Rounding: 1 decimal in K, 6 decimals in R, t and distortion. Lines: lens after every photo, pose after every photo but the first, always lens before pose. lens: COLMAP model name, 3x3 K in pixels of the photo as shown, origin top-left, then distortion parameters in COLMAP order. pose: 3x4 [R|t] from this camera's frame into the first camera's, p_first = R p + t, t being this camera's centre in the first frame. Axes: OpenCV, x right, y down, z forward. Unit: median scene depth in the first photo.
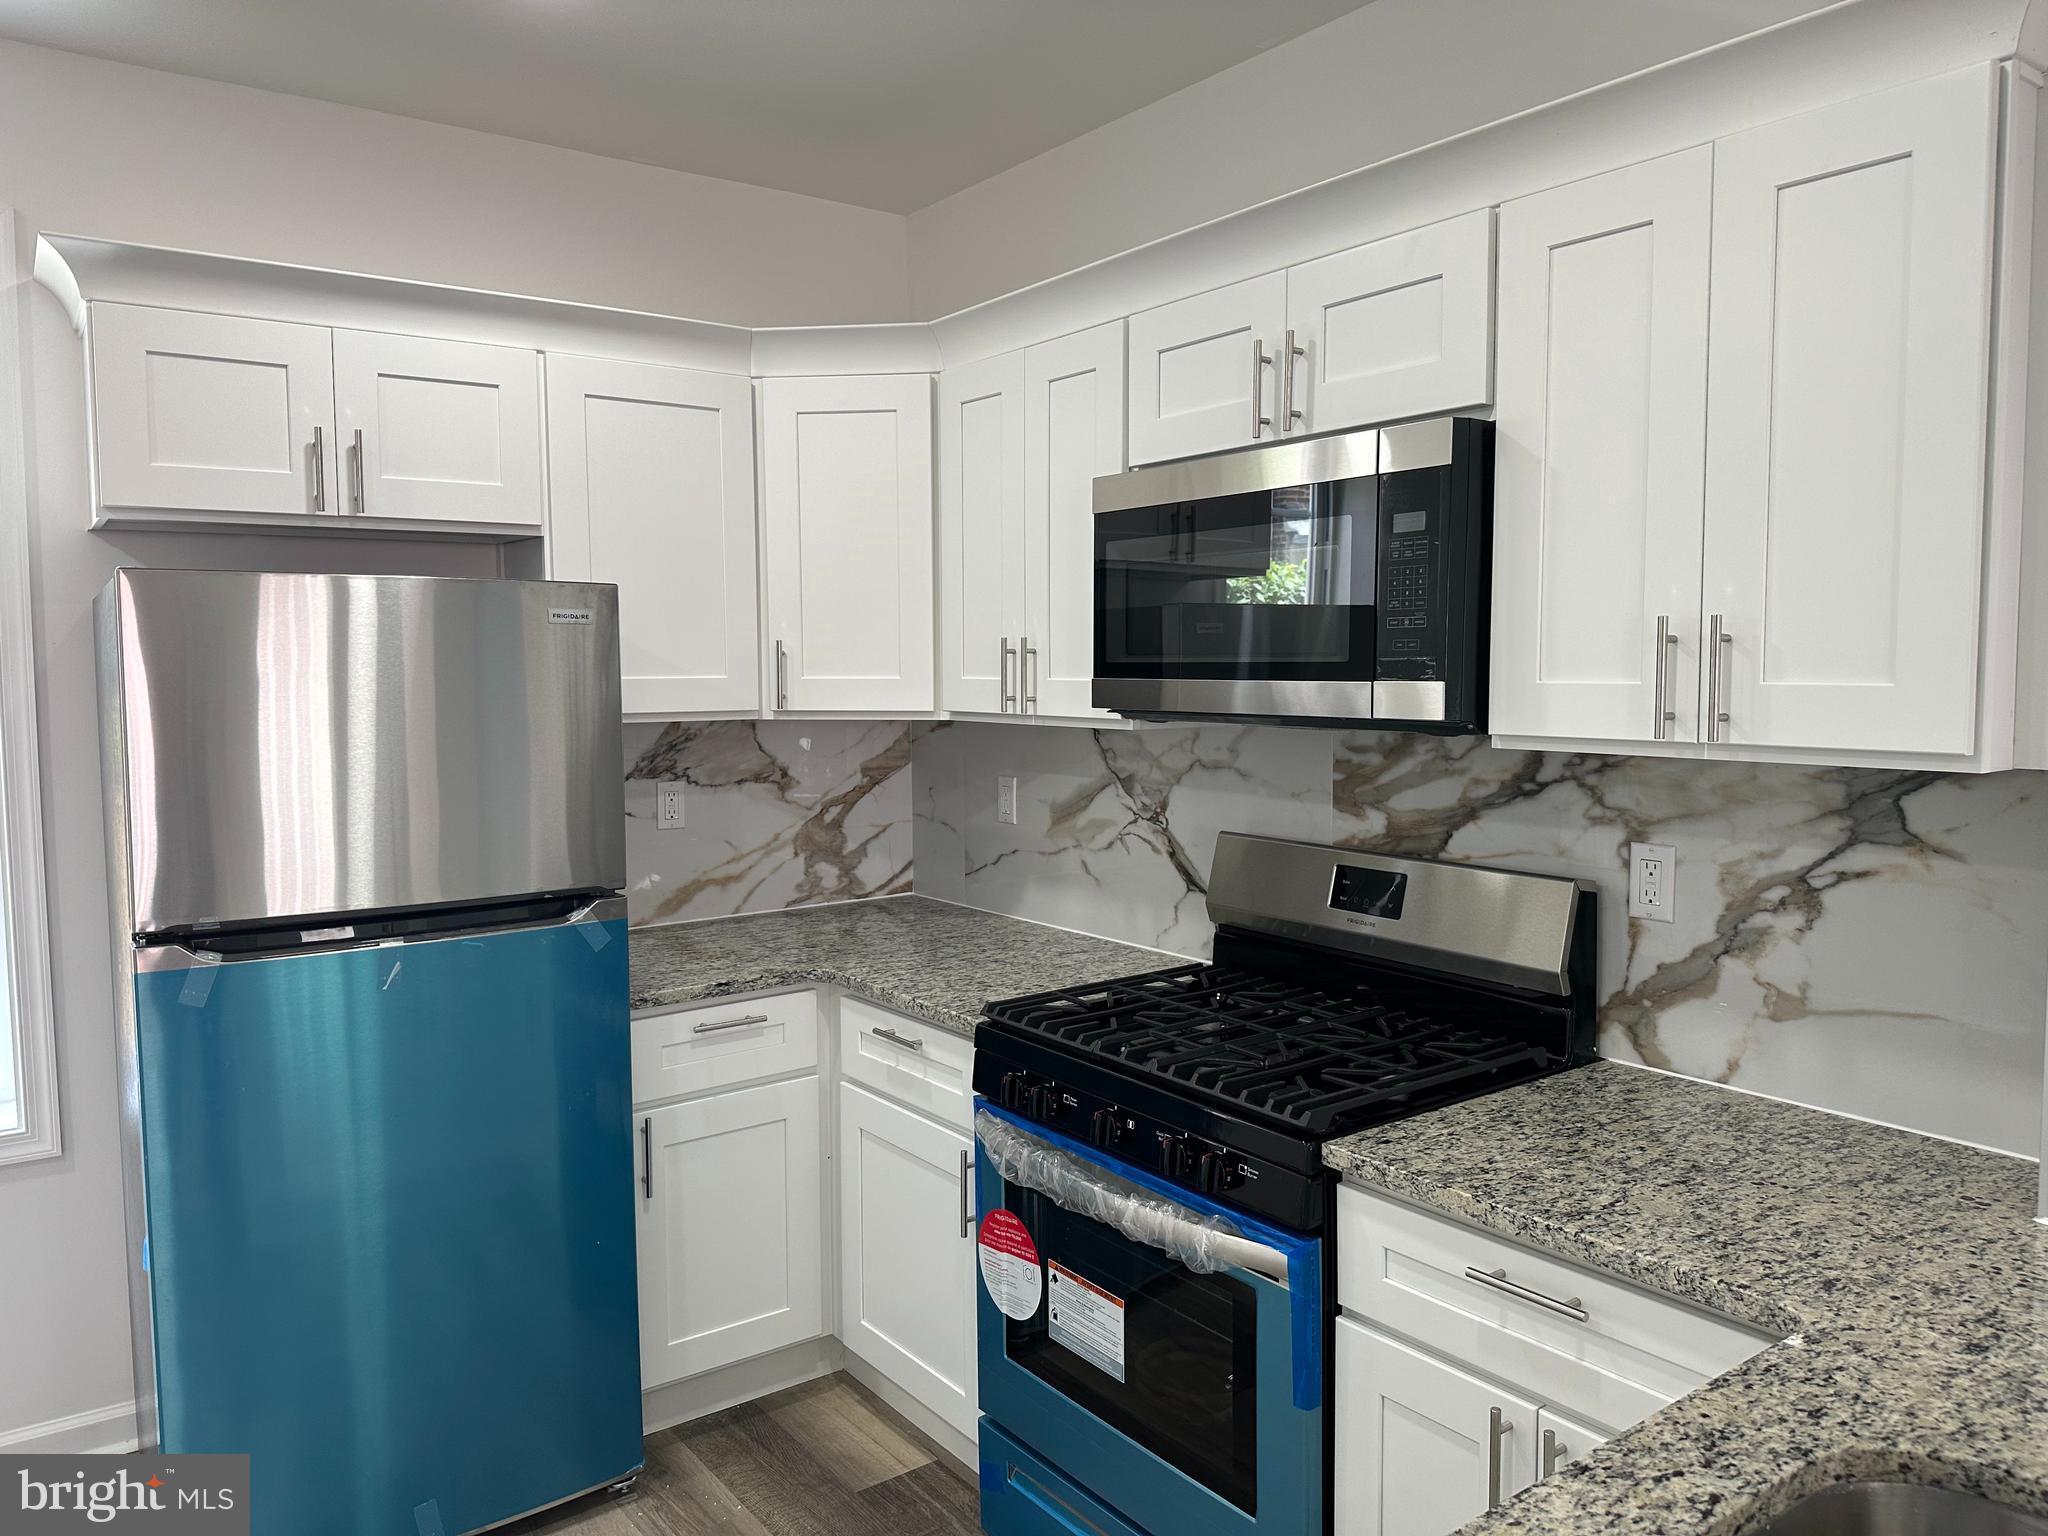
lens RADIAL K [[1437.1, 0, 1017.6], [0, 1437.1, 768.0], [0, 0, 1]] dist [0.068878, -0.108527]
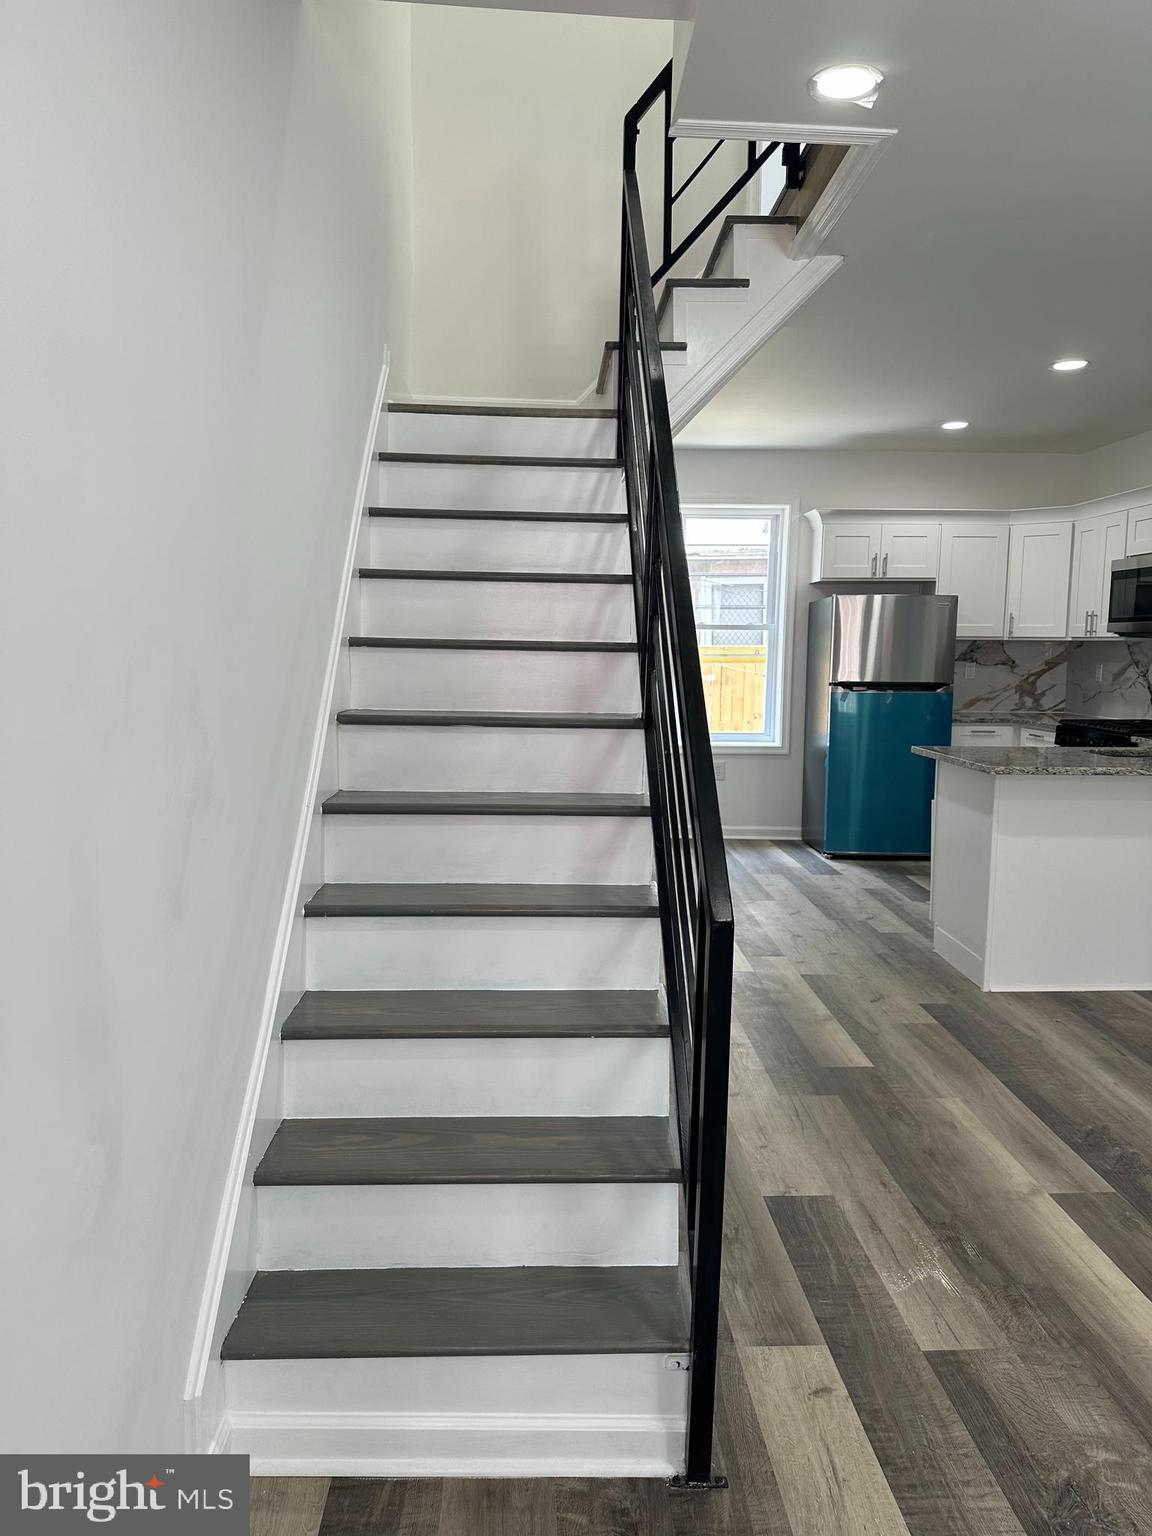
lens RADIAL K [[1087.0, 0, 570.8], [0, 1087.0, 756.6], [0, 0, 1]] dist [0.064507, -0.115621]
pose [[0.825609, 0.073348, -0.559455, 0.445951], [-0.058954, 0.997301, 0.043752, 0.194180], [0.561155, -0.003140, 0.827705, -1.665704]]
